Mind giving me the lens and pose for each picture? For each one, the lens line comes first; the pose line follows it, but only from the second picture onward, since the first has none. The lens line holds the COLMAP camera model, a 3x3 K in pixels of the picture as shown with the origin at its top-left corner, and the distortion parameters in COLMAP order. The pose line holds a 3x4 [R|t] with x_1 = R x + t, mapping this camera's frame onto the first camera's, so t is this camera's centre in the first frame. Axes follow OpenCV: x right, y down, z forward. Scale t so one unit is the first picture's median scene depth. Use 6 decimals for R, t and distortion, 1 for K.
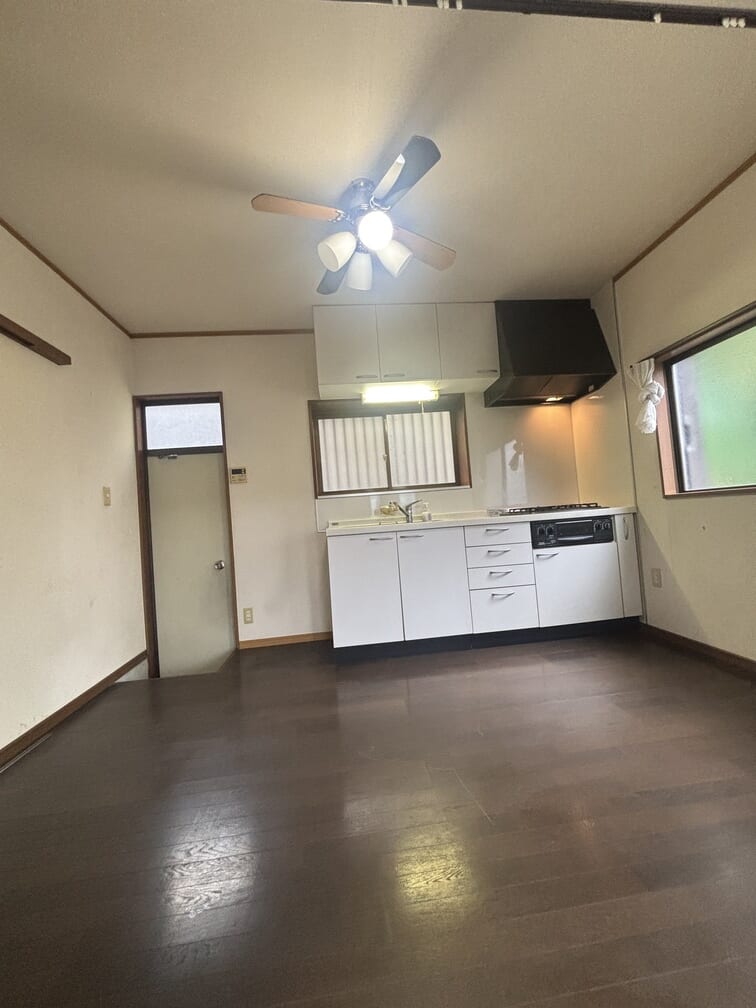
lens RADIAL K [[405.1, 0, 379.1], [0, 405.1, 503.6], [0, 0, 1]] dist [-0.000535, -0.000276]
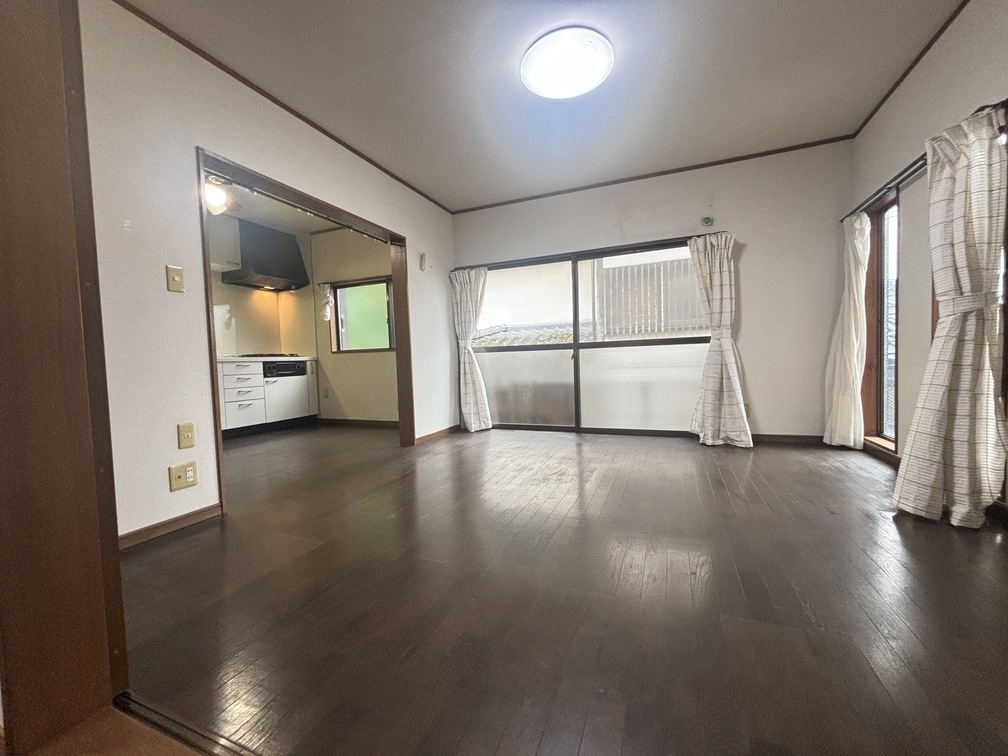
lens RADIAL K [[405.1, 0, 504.0], [0, 405.1, 378.0], [0, 0, 1]] dist [-0.000535, -0.000276]
pose [[0.467782, 0.018705, 0.883646, -0.621430], [-0.036655, 0.999326, -0.001749, 0.075298], [-0.883084, -0.031572, 0.468152, -0.656119]]
